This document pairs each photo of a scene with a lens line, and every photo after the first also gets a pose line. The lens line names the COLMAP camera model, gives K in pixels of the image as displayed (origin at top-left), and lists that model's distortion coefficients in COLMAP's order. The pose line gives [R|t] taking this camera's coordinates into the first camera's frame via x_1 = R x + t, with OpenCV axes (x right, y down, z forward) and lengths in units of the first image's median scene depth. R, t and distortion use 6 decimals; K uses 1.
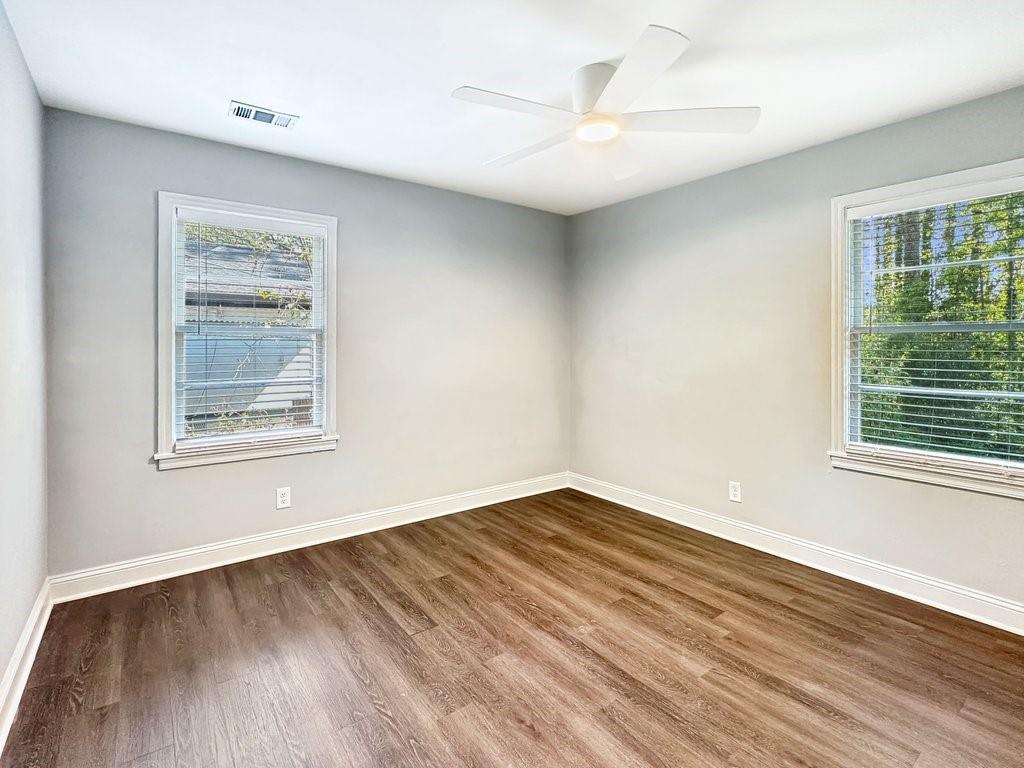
lens RADIAL K [[492.0, 0, 501.9], [0, 492.0, 348.3], [0, 0, 1]] dist [0.000161, 0.000371]
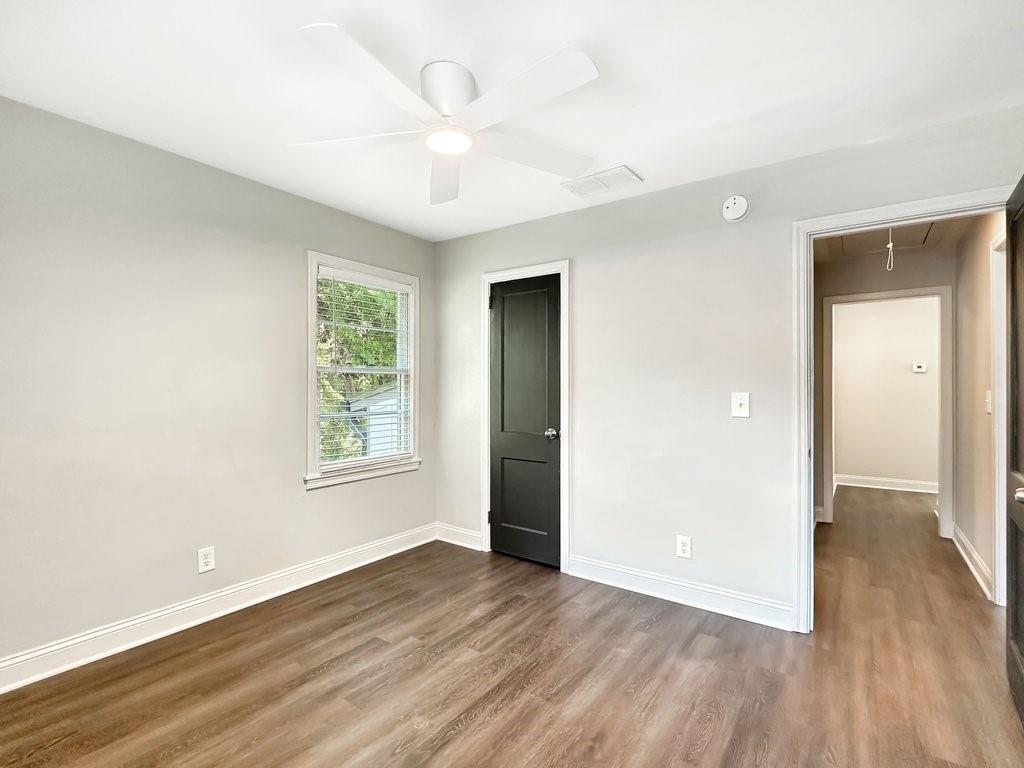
lens RADIAL K [[492.0, 0, 511.2], [0, 492.0, 385.1], [0, 0, 1]] dist [0.000161, 0.000371]
pose [[-0.315101, 0.002739, 0.949054, -0.606863], [-0.001730, 0.999993, -0.003460, 0.005284], [-0.949057, -0.002732, -0.315093, 1.022076]]
